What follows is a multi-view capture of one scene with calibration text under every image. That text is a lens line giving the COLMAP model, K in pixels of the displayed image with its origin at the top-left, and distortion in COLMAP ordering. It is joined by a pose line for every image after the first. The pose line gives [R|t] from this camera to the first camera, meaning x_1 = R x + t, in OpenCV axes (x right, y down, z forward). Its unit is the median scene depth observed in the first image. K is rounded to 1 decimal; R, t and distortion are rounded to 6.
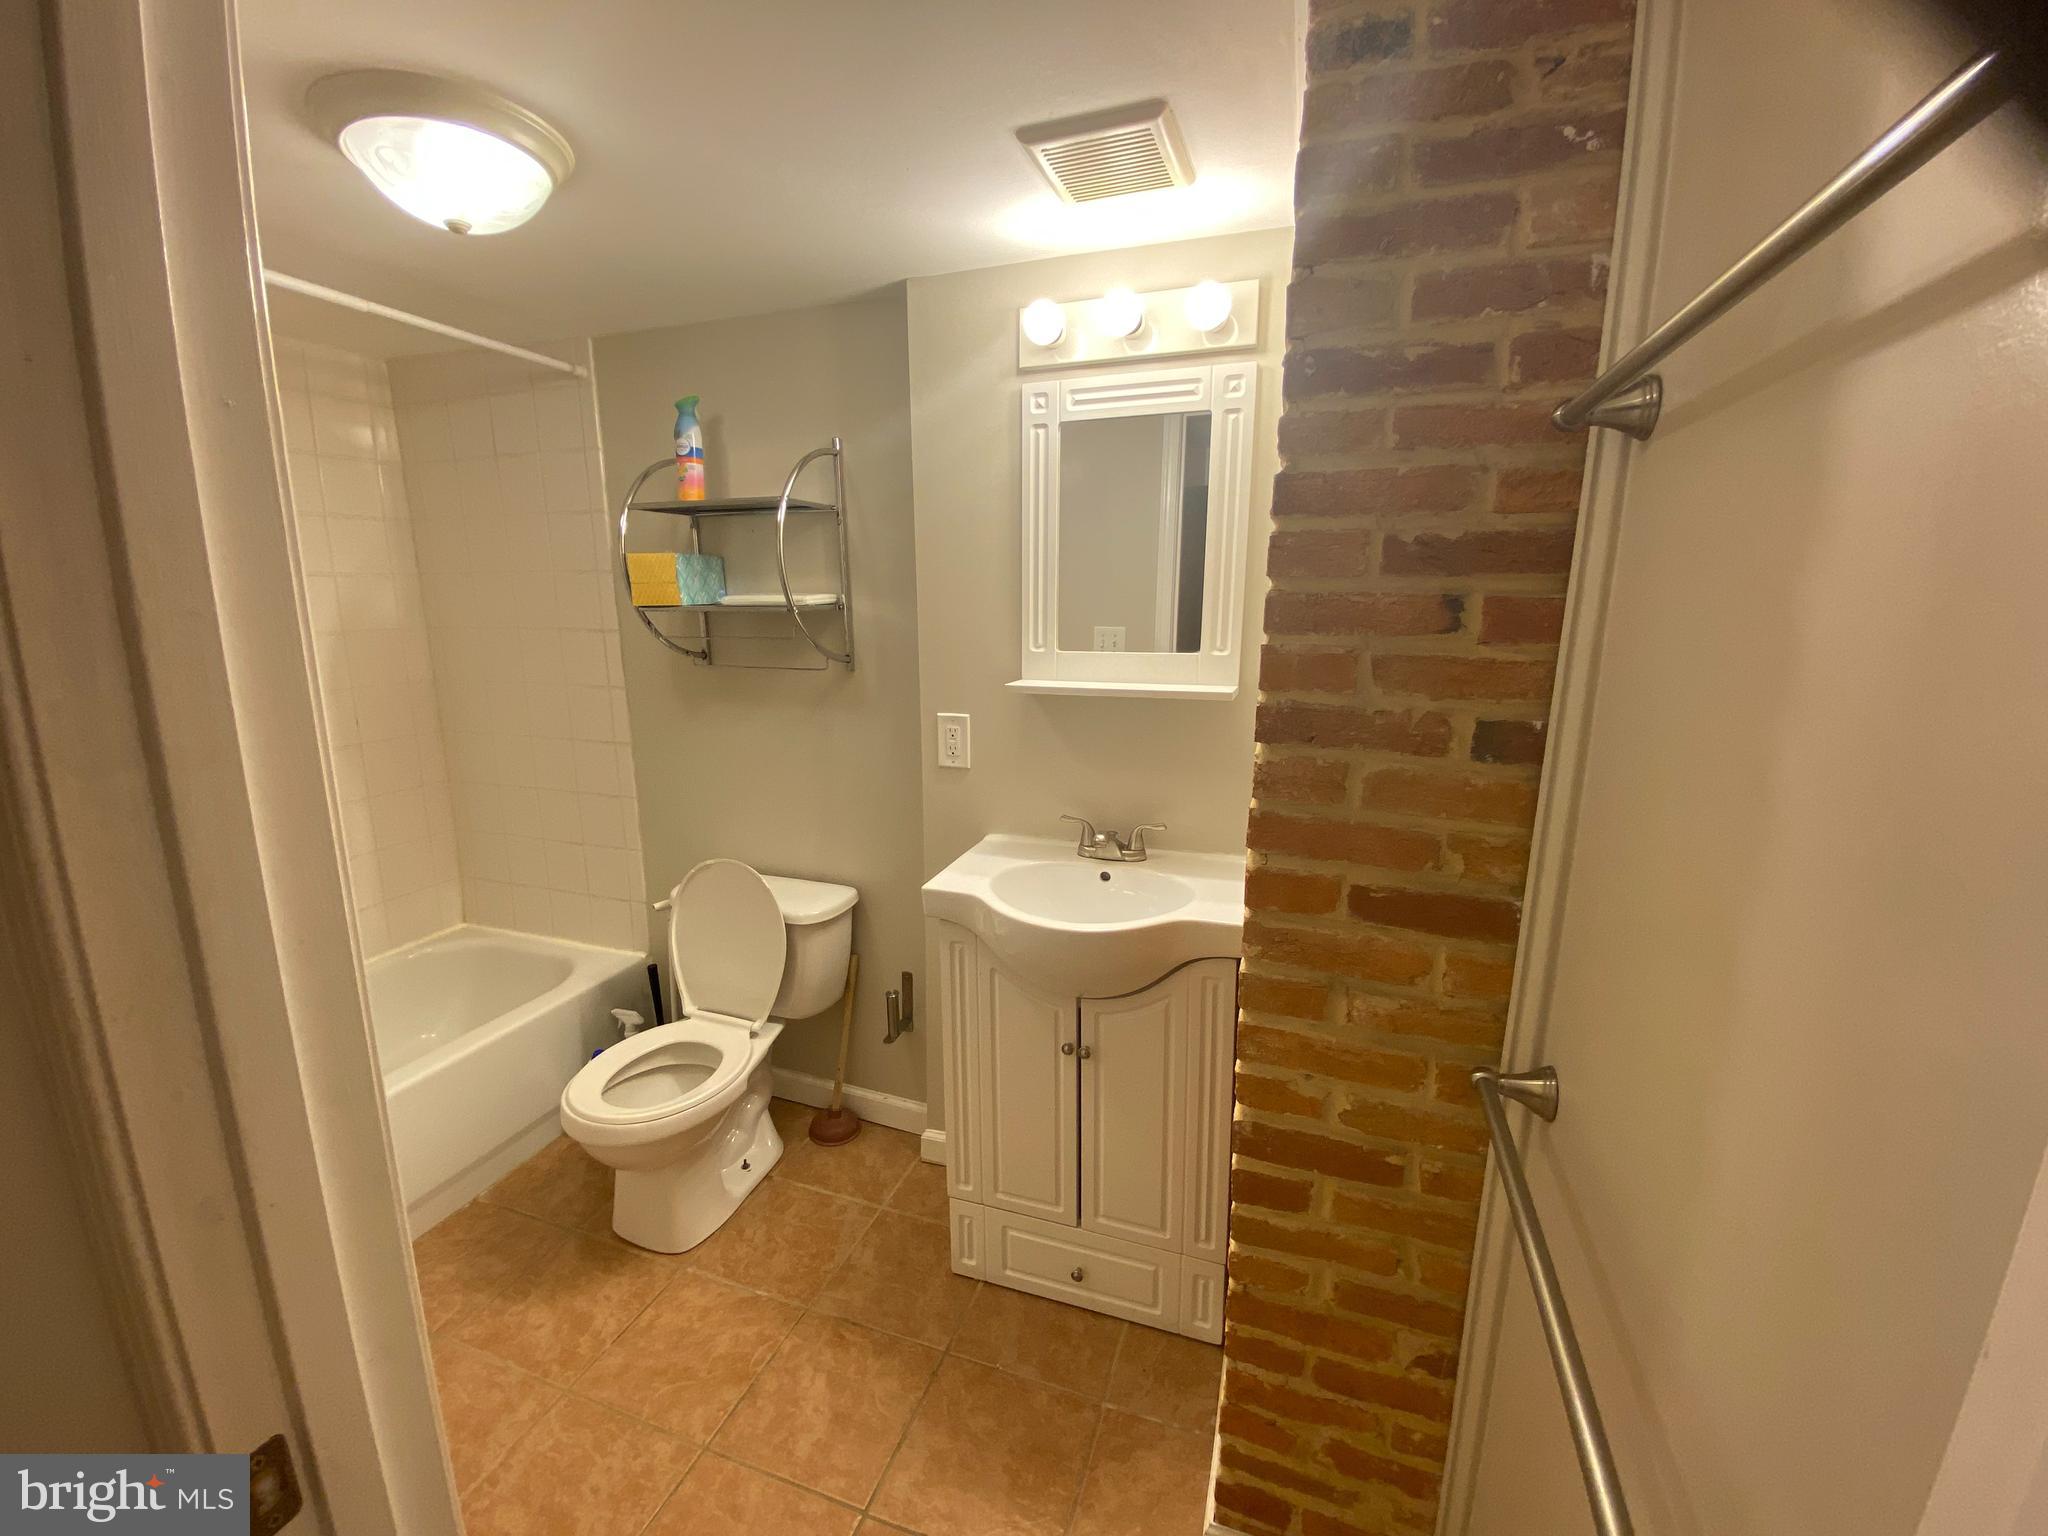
lens RADIAL K [[817.3, 0, 1025.4], [0, 817.3, 753.5], [0, 0, 1]] dist [0.030397, -0.029065]
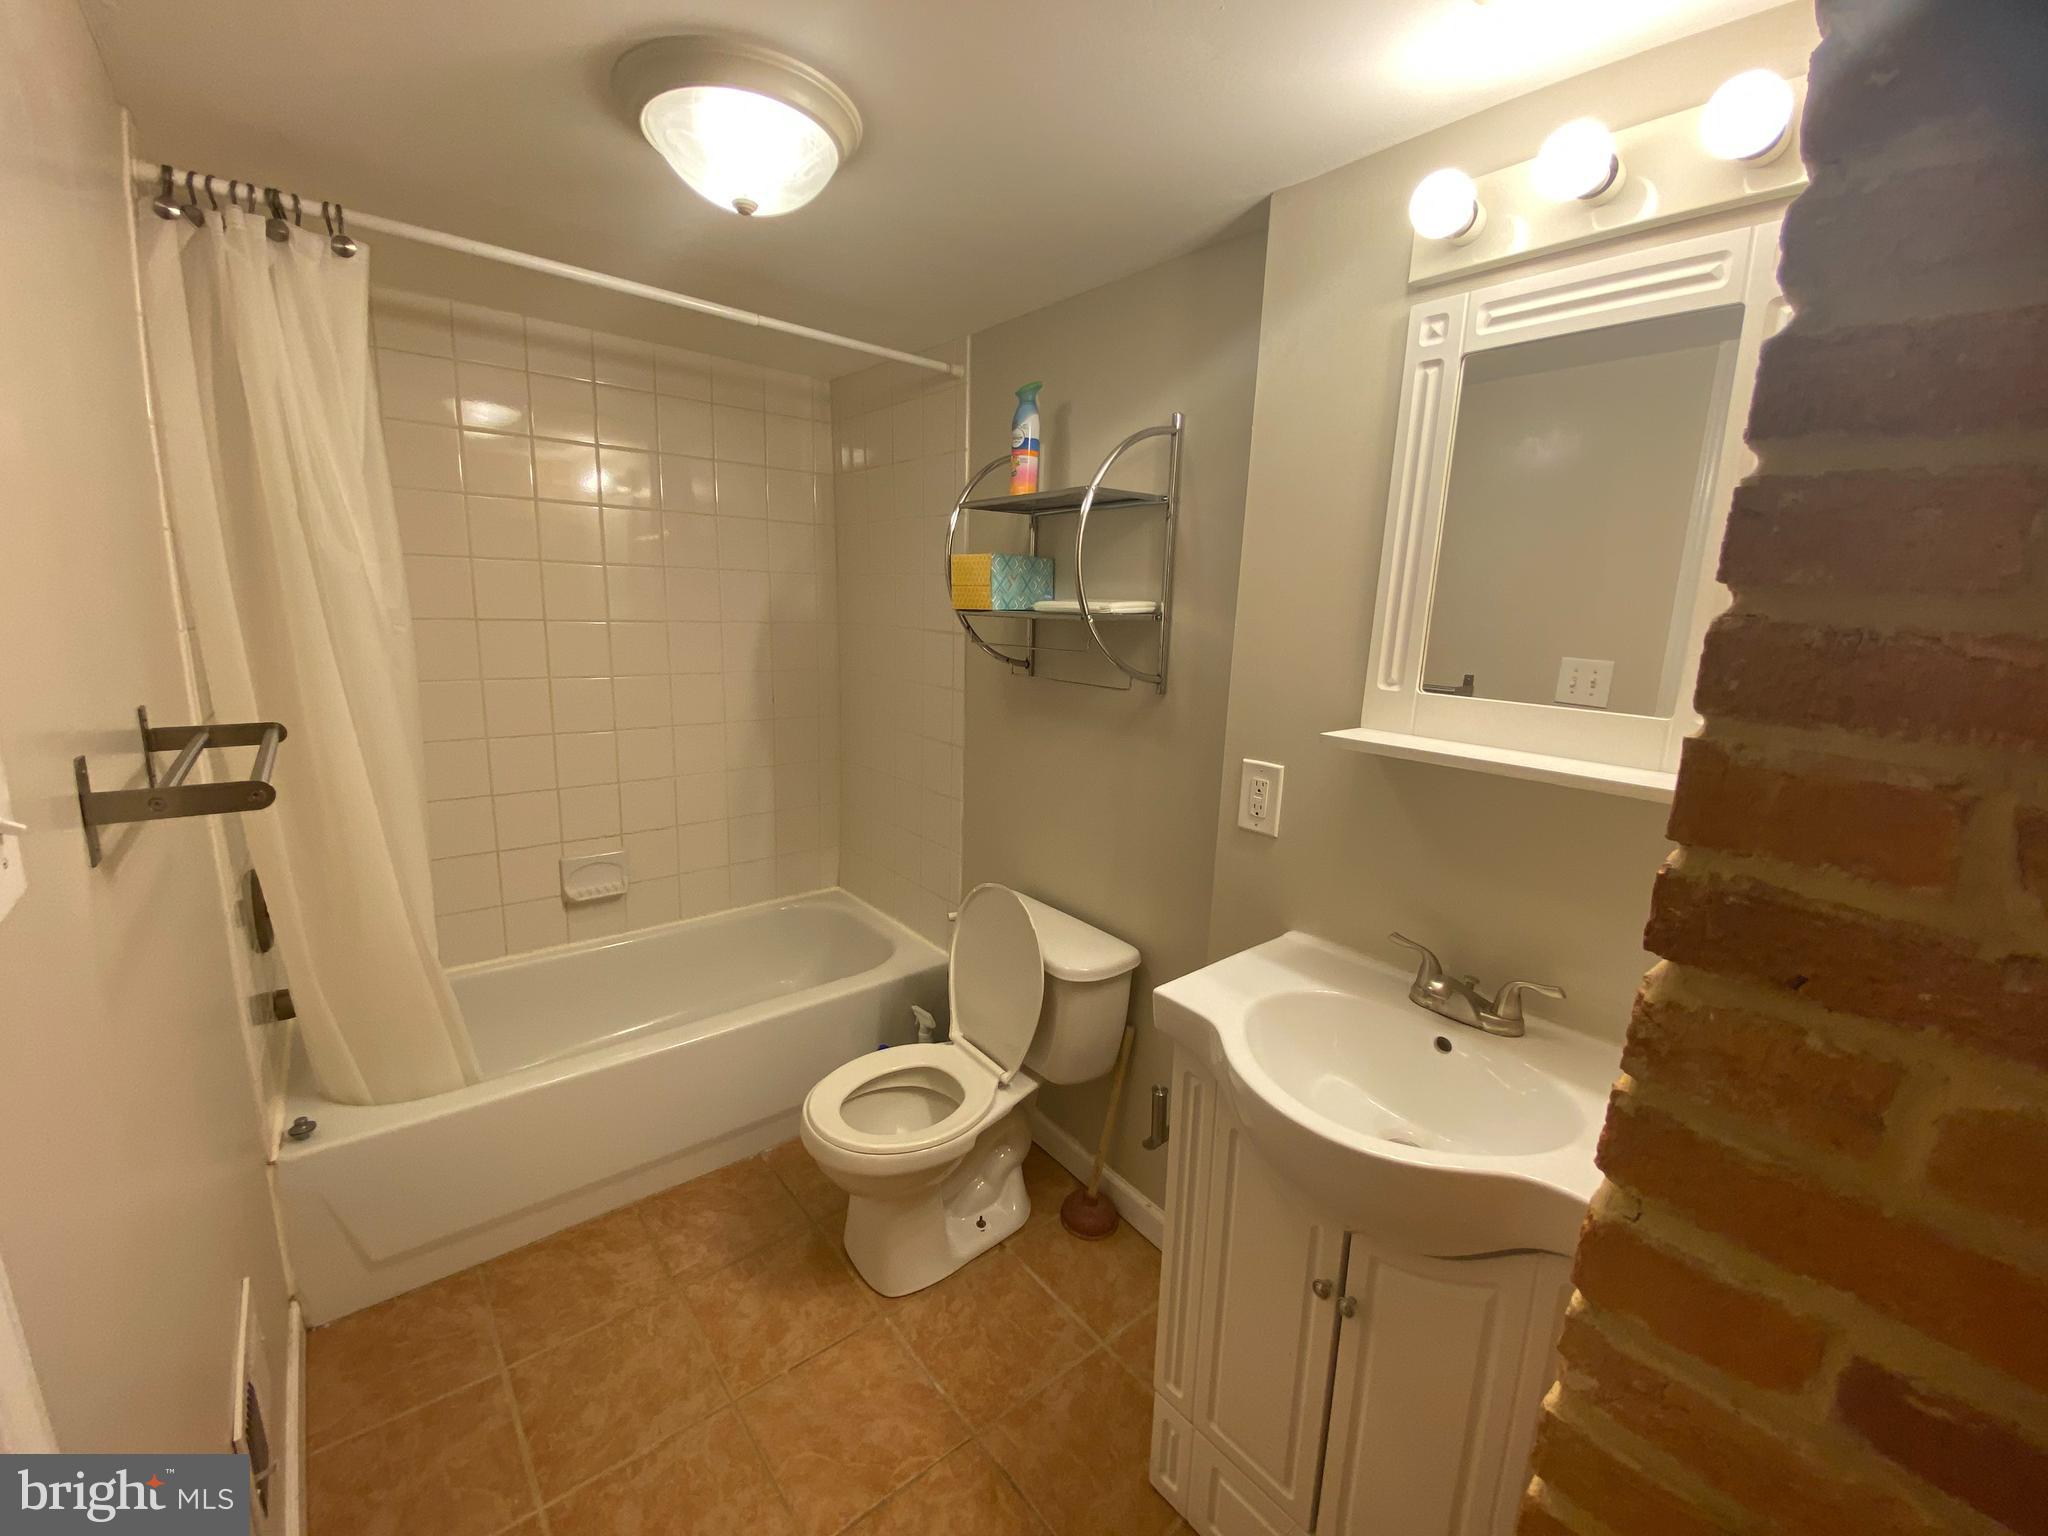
lens RADIAL K [[817.3, 0, 1025.4], [0, 817.3, 753.5], [0, 0, 1]] dist [0.030397, -0.029065]
pose [[0.848751, 0.123473, -0.514175, 0.118477], [-0.128453, 0.991374, 0.026028, -0.050134], [0.512954, 0.043956, 0.857290, 0.243501]]
